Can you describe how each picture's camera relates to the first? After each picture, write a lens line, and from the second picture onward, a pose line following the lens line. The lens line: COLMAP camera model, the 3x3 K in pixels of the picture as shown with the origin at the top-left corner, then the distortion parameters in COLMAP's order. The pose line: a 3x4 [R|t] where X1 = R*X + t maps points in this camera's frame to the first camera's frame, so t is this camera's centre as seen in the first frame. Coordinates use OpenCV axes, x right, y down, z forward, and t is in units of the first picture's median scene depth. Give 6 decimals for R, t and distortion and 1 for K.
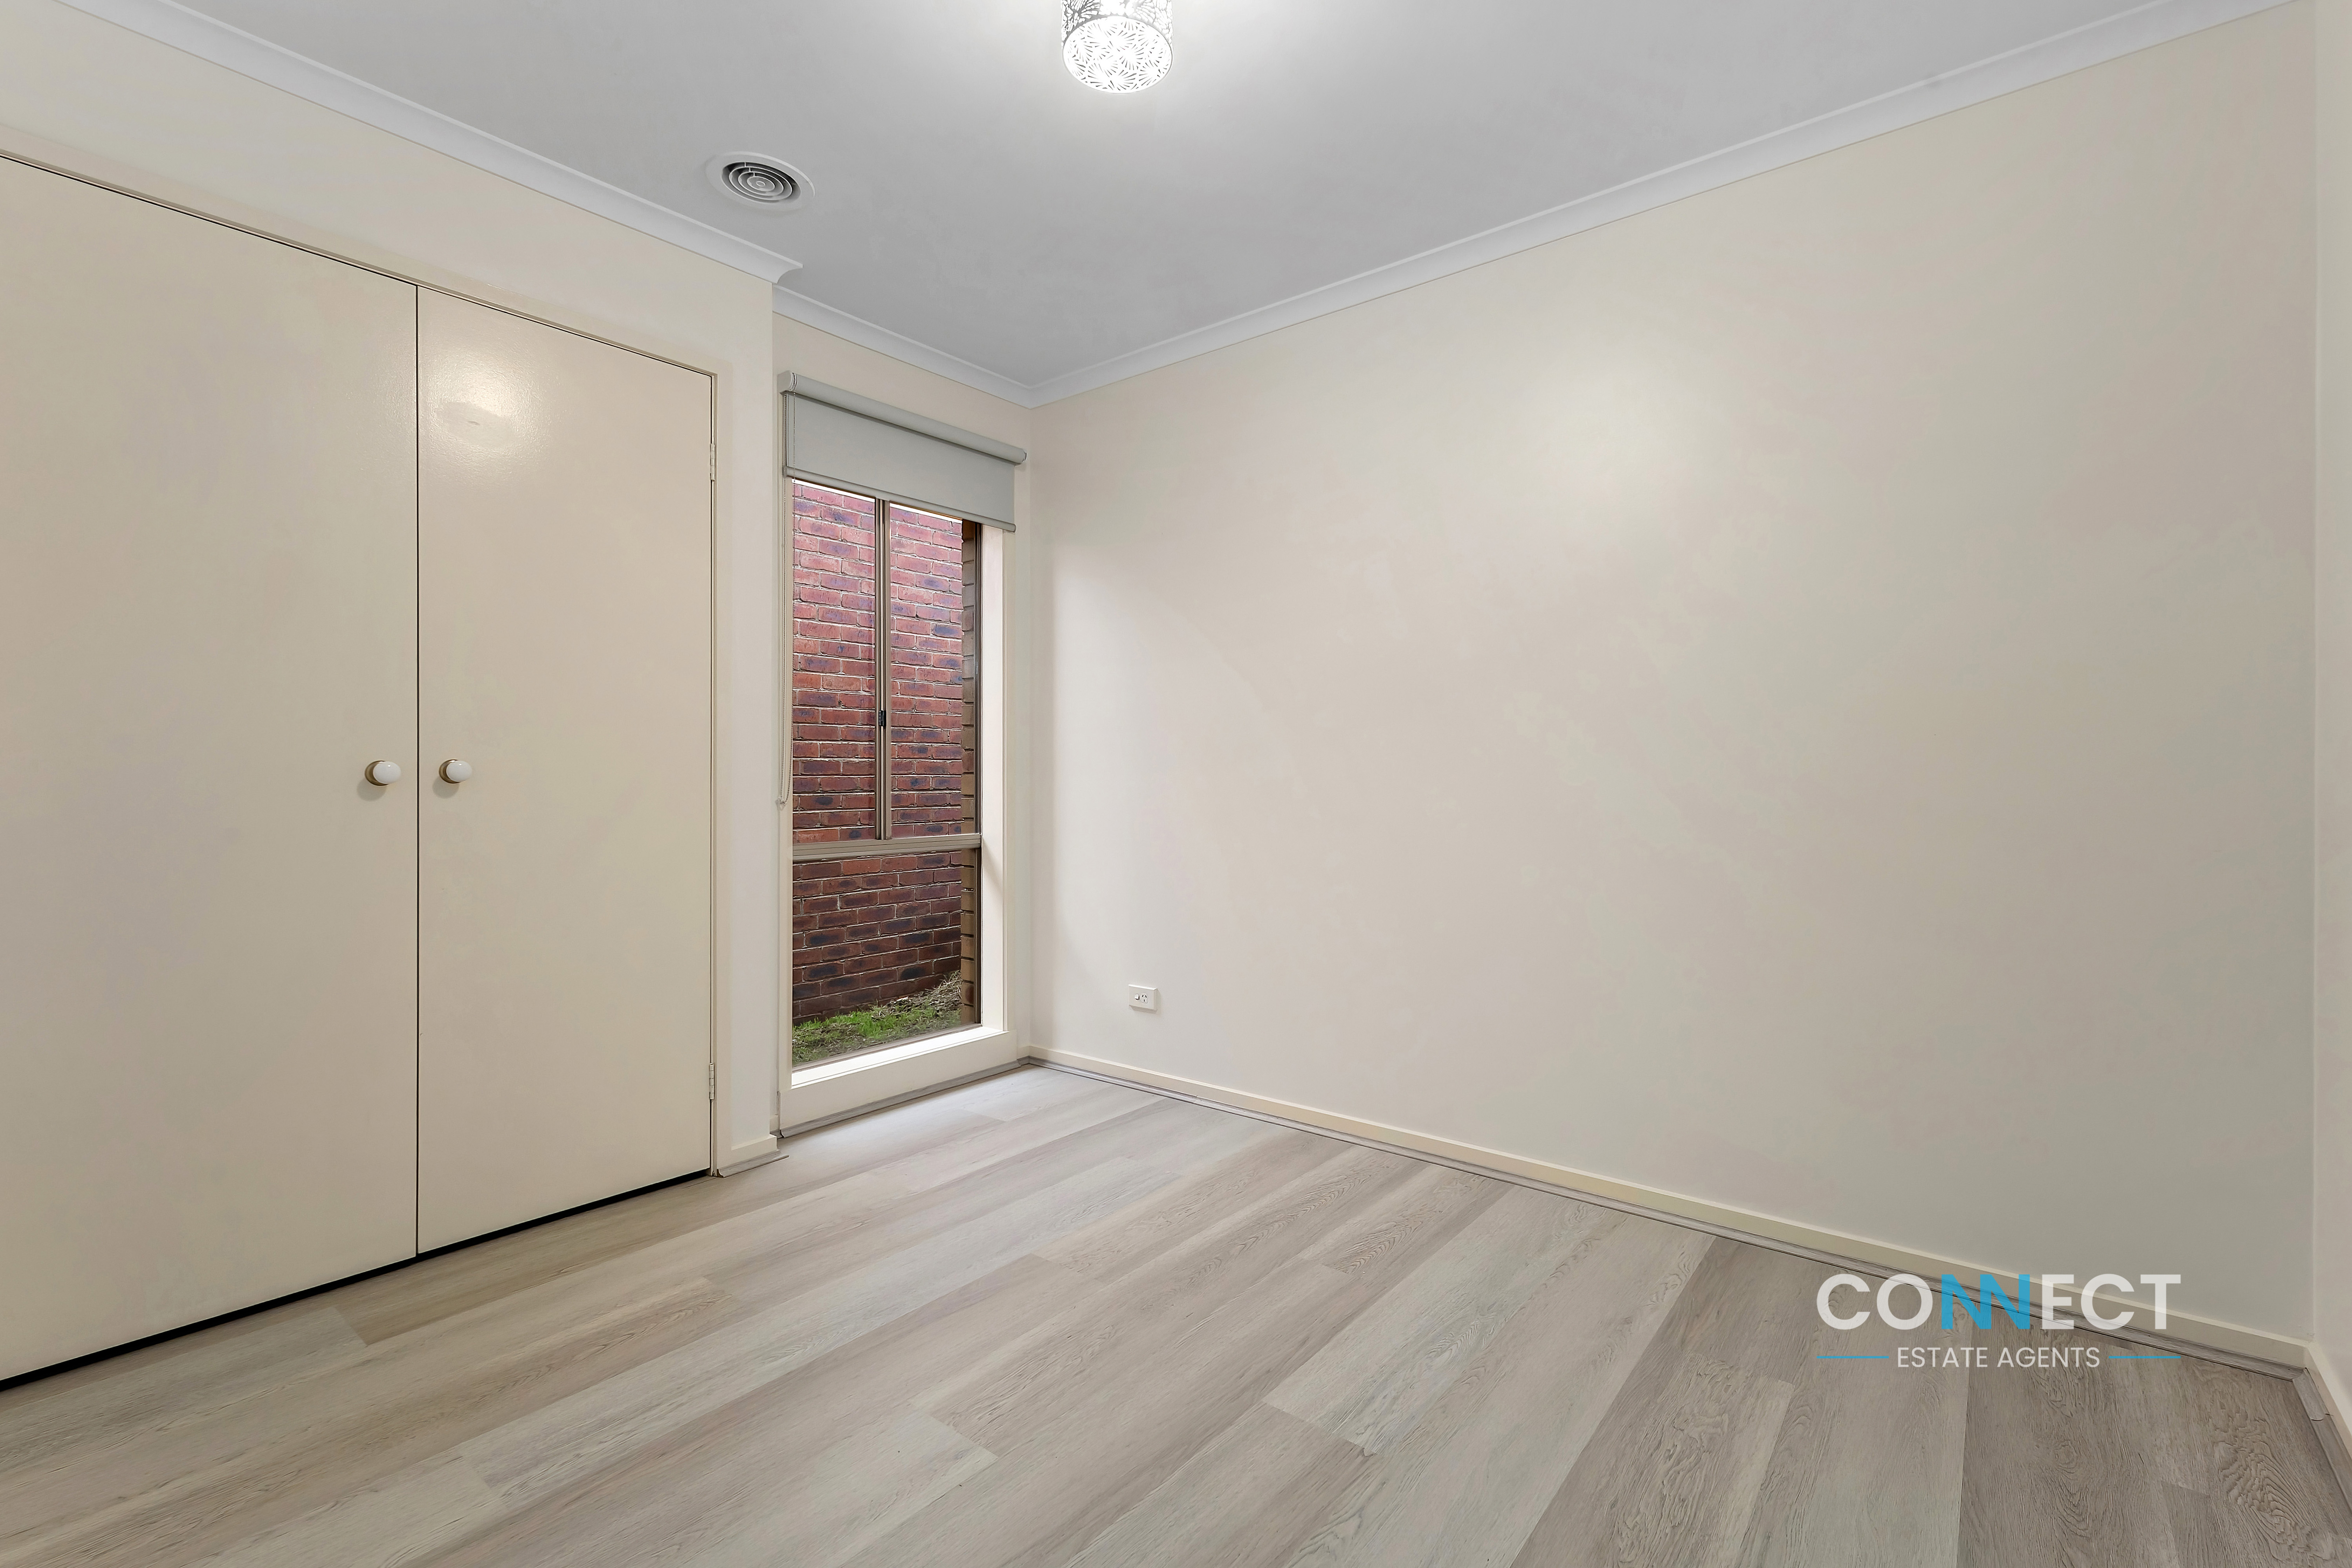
lens RADIAL K [[1057.7, 0, 1183.8], [0, 1057.7, 767.3], [0, 0, 1]] dist [0.066741, -0.000246]
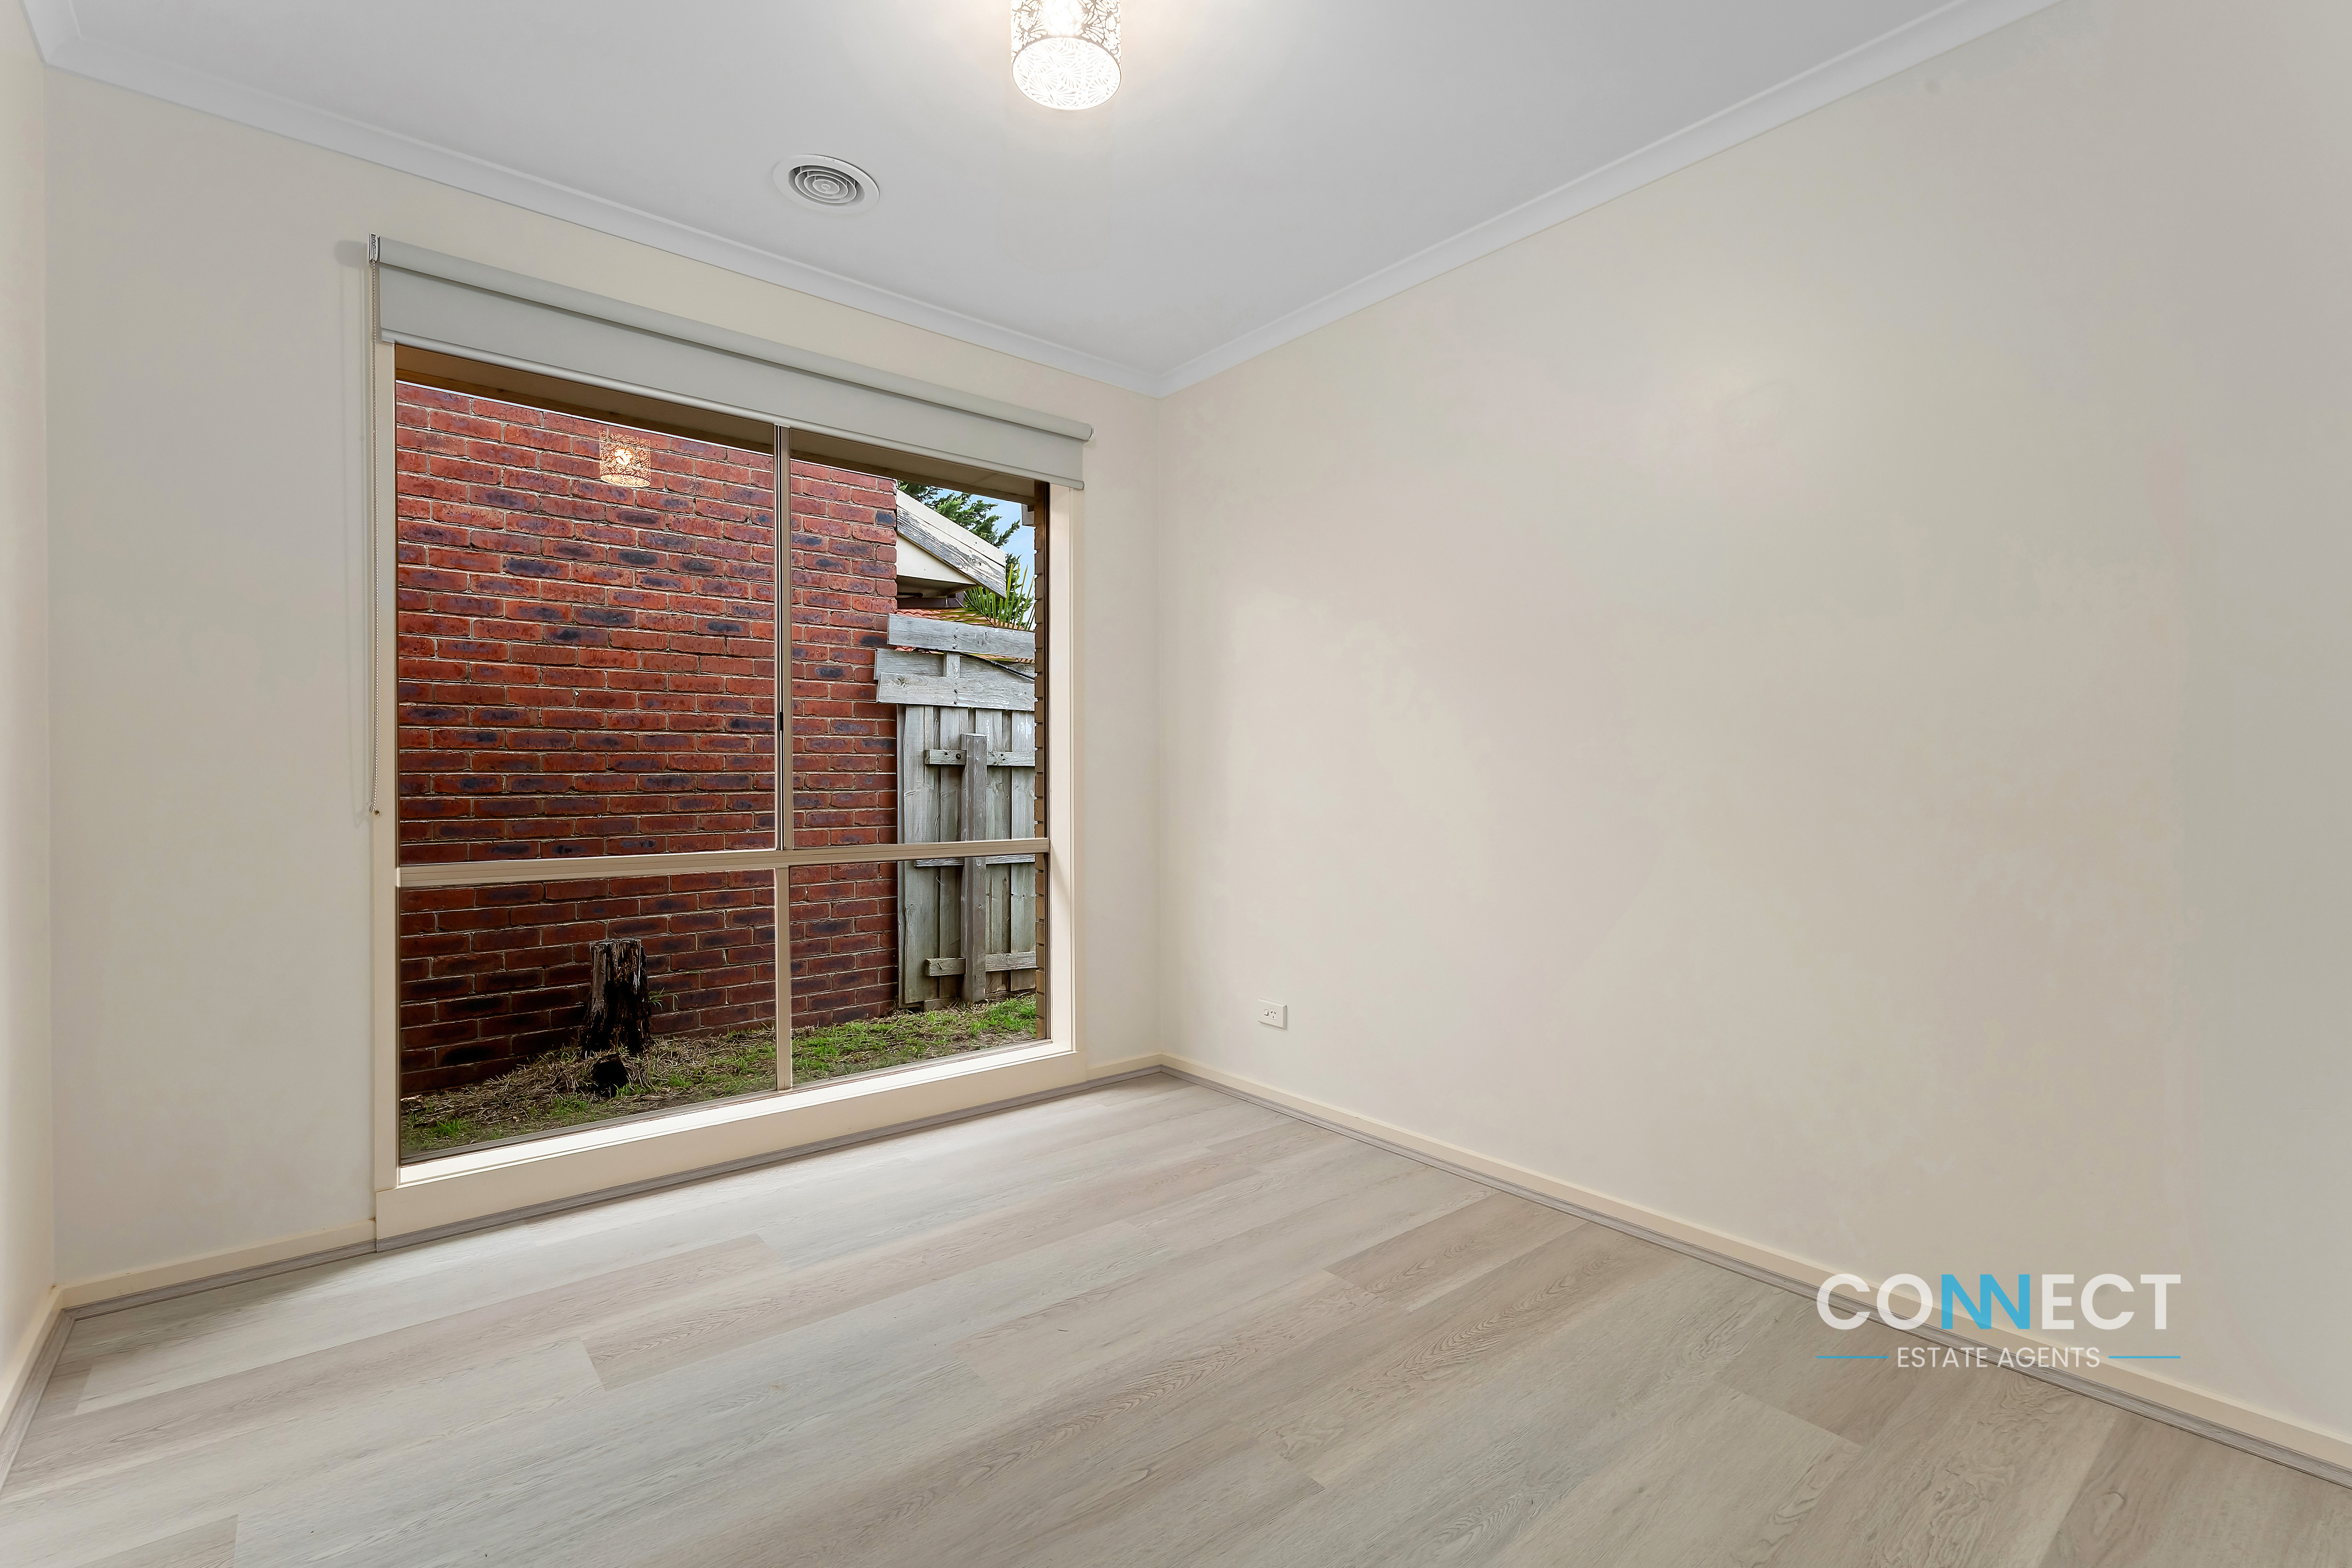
lens RADIAL K [[1013.7, 0, 1182.3], [0, 1013.7, 778.3], [0, 0, 1]] dist [0.010124, 0.000318]
pose [[0.975176, -0.000325, -0.221432, 0.298119], [0.002200, 0.999964, 0.008222, 0.005528], [0.221421, -0.008506, 0.975141, 0.379614]]
